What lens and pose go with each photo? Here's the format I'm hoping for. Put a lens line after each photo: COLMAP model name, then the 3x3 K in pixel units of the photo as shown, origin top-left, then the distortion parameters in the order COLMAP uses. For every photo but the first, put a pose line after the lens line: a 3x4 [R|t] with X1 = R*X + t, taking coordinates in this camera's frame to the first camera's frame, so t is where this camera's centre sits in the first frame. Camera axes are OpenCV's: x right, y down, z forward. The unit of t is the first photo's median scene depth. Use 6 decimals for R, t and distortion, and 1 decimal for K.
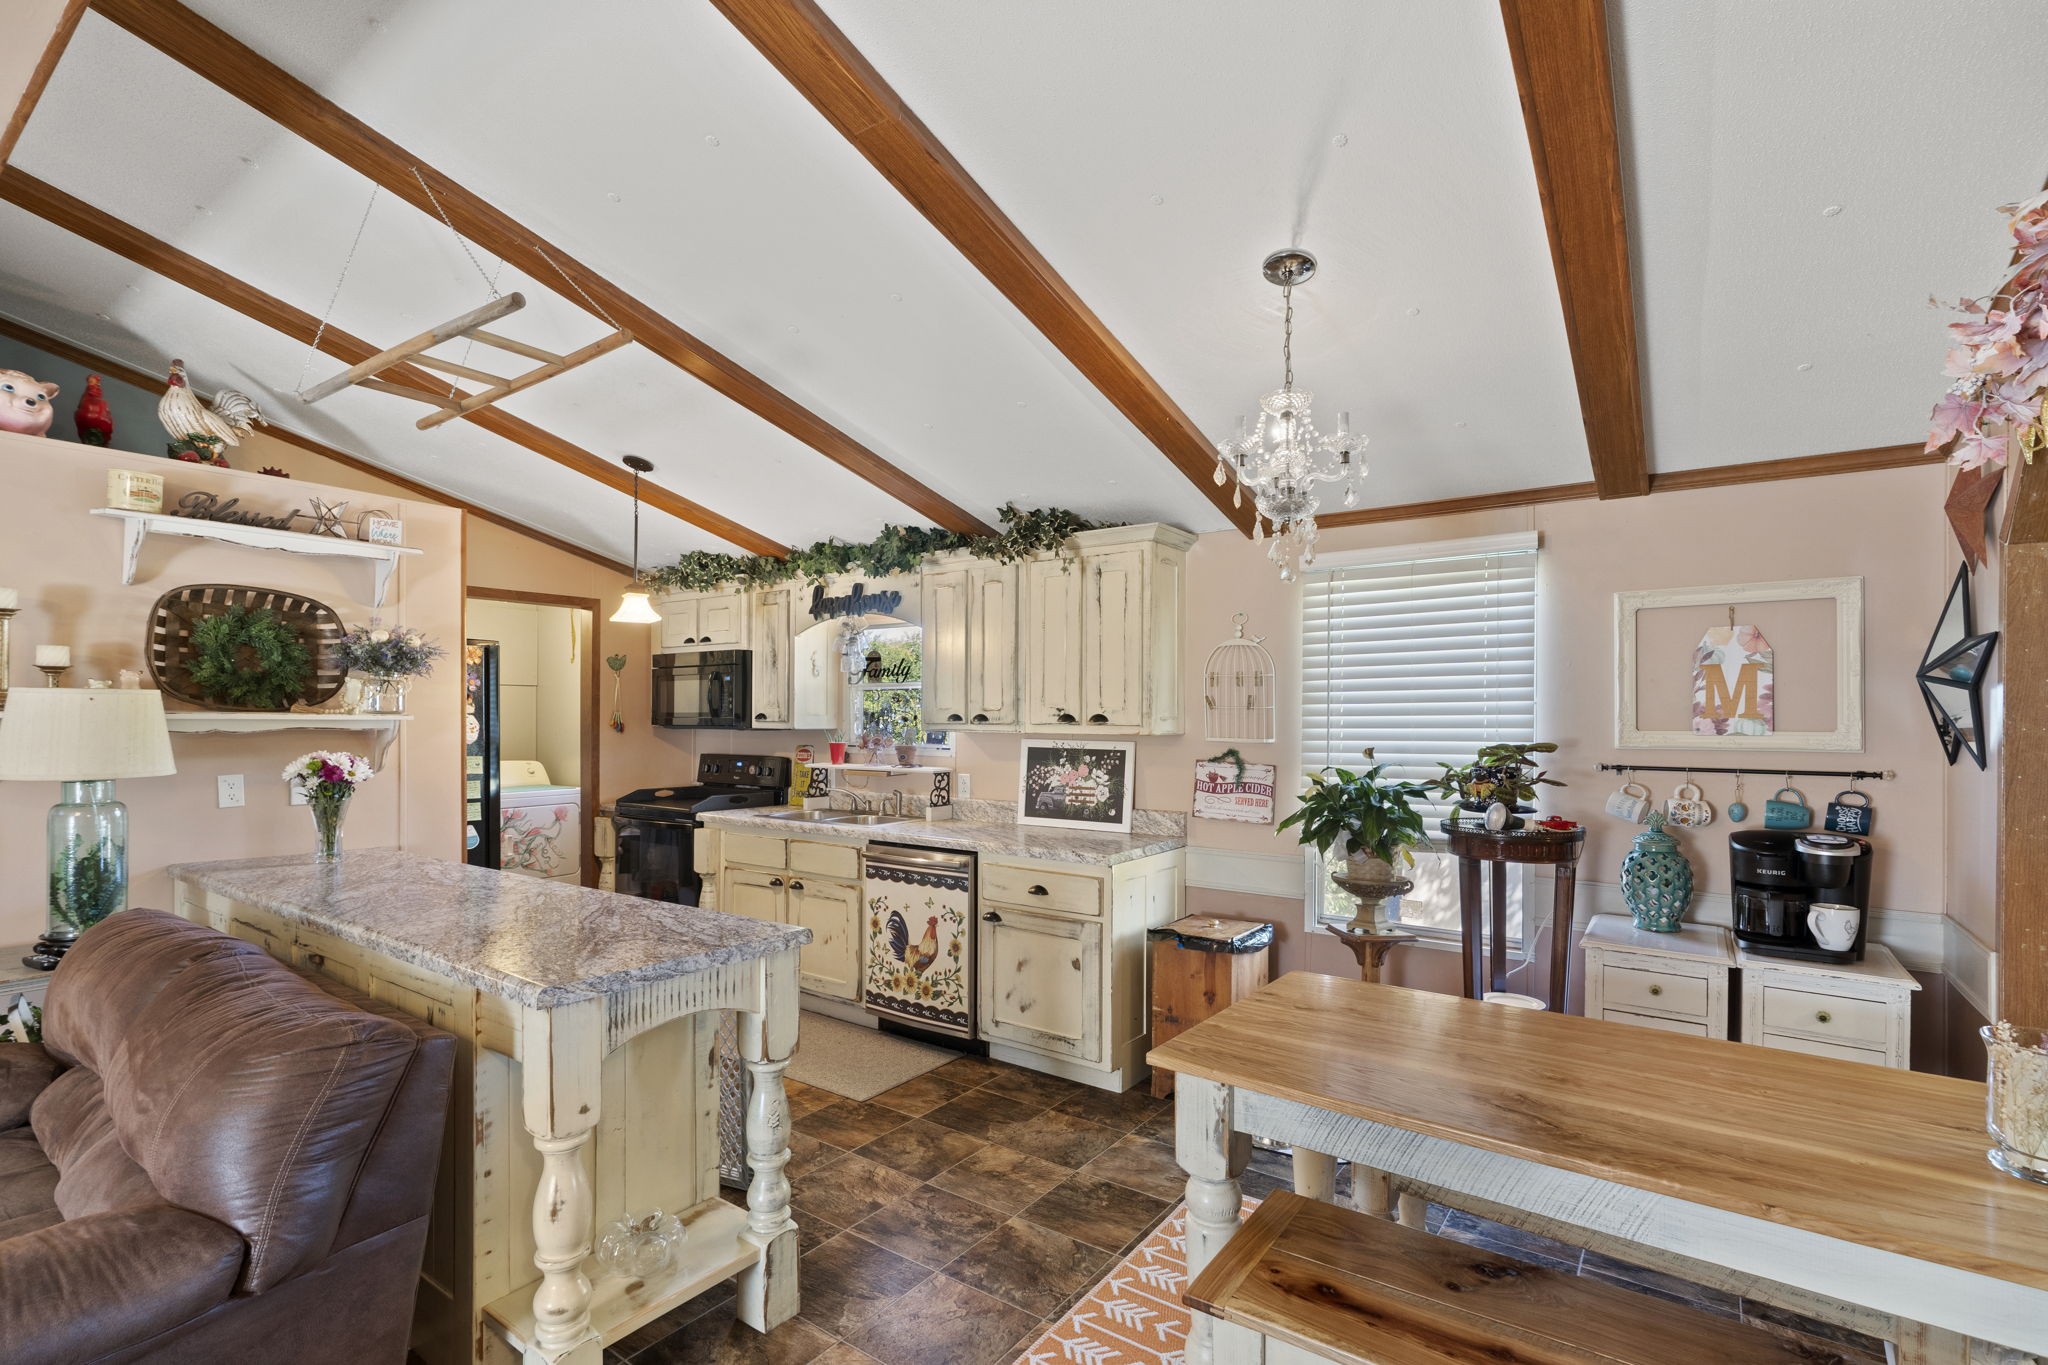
lens RADIAL K [[925.1, 0, 1038.7], [0, 925.1, 717.7], [0, 0, 1]] dist [-0.020508, 0.003058]
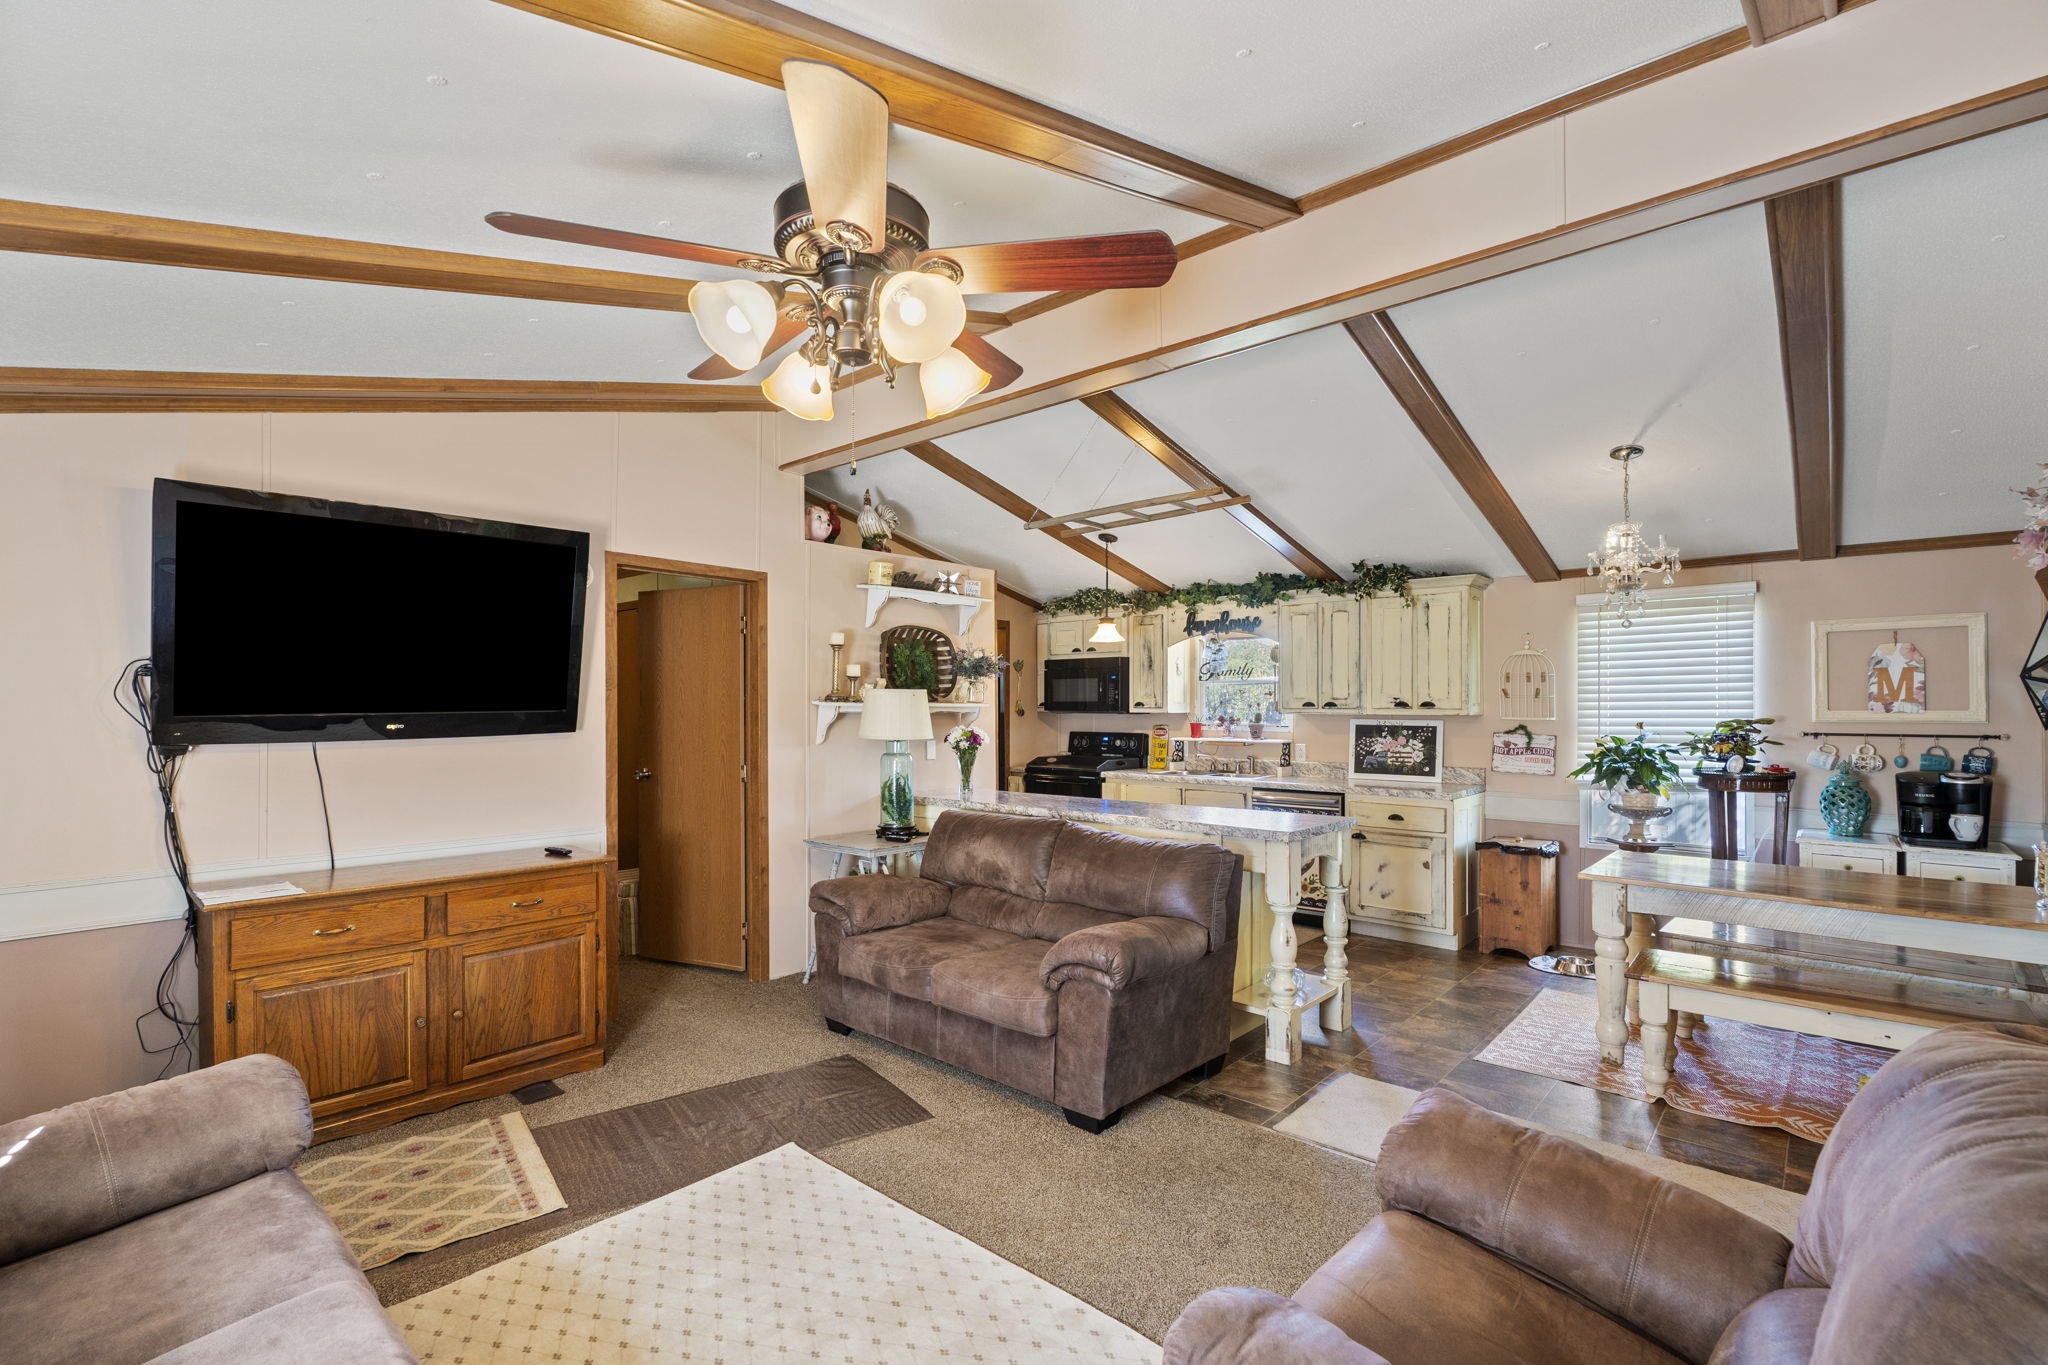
lens RADIAL K [[925.1, 0, 1005.8], [0, 925.1, 699.1], [0, 0, 1]] dist [-0.020508, 0.003058]
pose [[0.992988, -0.004155, -0.118141, -0.481798], [0.003178, 0.999959, -0.008460, 0.003418], [0.118172, 0.008026, 0.992961, -0.611436]]
